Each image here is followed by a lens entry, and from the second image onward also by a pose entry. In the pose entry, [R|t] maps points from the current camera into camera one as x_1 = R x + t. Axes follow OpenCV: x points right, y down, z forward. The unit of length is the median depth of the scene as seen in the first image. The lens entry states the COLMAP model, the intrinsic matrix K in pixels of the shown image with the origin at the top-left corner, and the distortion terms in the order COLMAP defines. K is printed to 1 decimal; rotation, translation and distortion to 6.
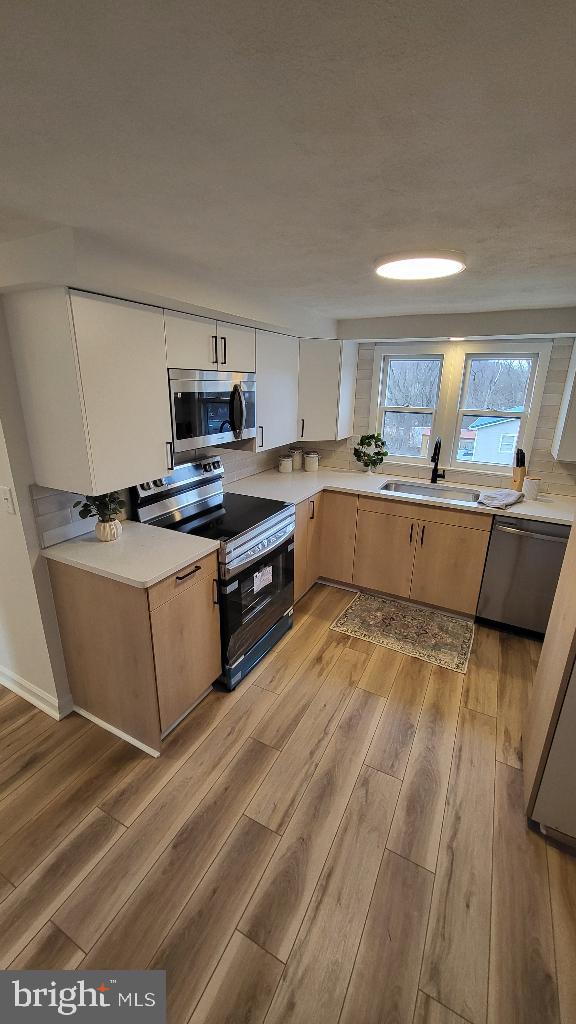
lens RADIAL K [[403.9, 0, 280.0], [0, 403.9, 512.6], [0, 0, 1]] dist [-0.001570, 0.000160]
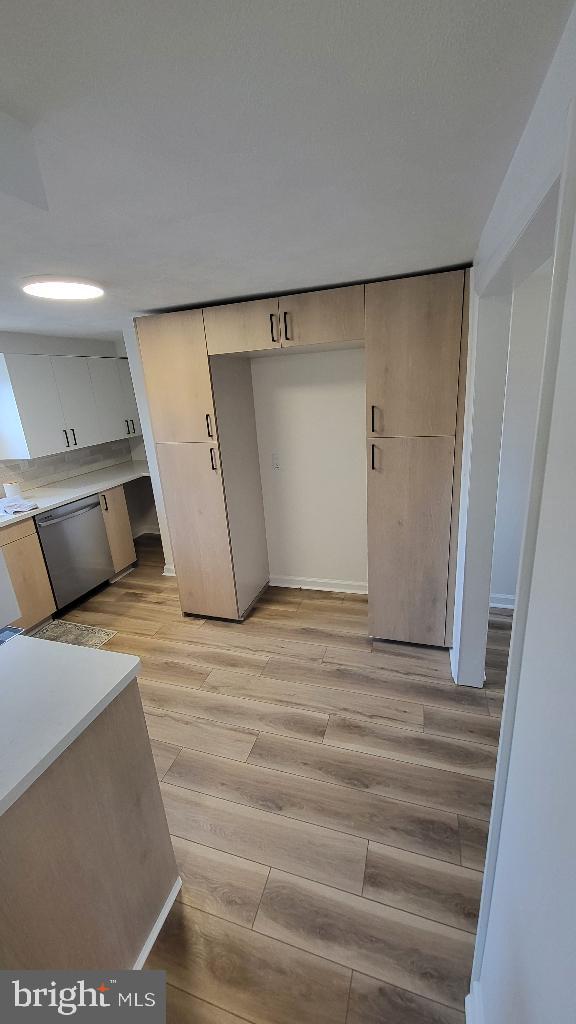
lens RADIAL K [[403.9, 0, 290.6], [0, 403.9, 506.4], [0, 0, 1]] dist [-0.001570, 0.000160]
pose [[-0.179951, -0.292680, 0.939125, -0.892533], [0.362170, 0.867933, 0.339890, -0.202253], [-0.914577, 0.401287, -0.050185, 0.599297]]
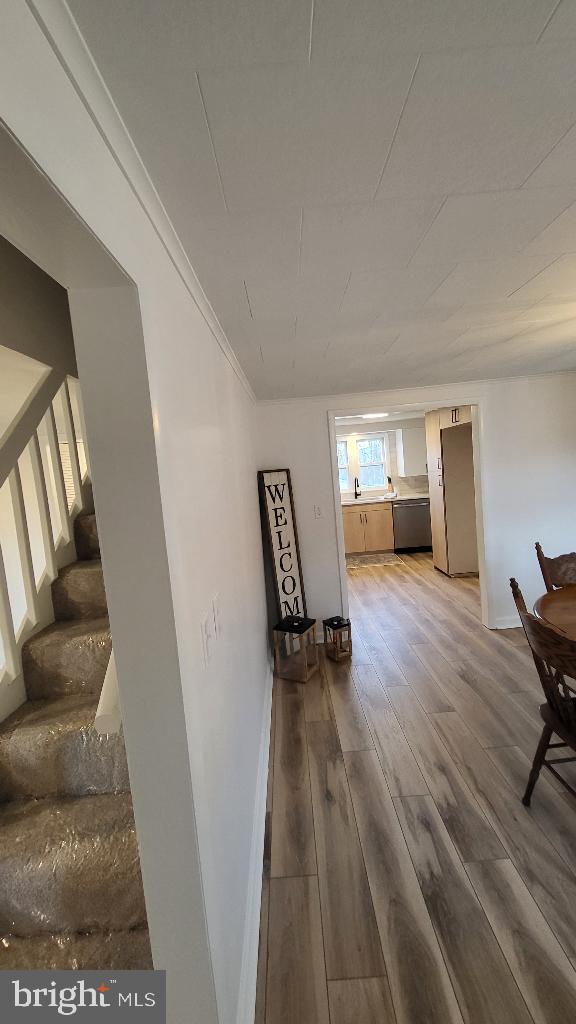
lens RADIAL K [[403.9, 0, 288.5], [0, 403.9, 509.7], [0, 0, 1]] dist [-0.001570, 0.000160]
pose [[0.869693, -0.142170, 0.472675, -1.680480], [0.244457, 0.955990, -0.162245, 0.428738], [-0.428807, 0.256652, 0.866172, -1.179857]]
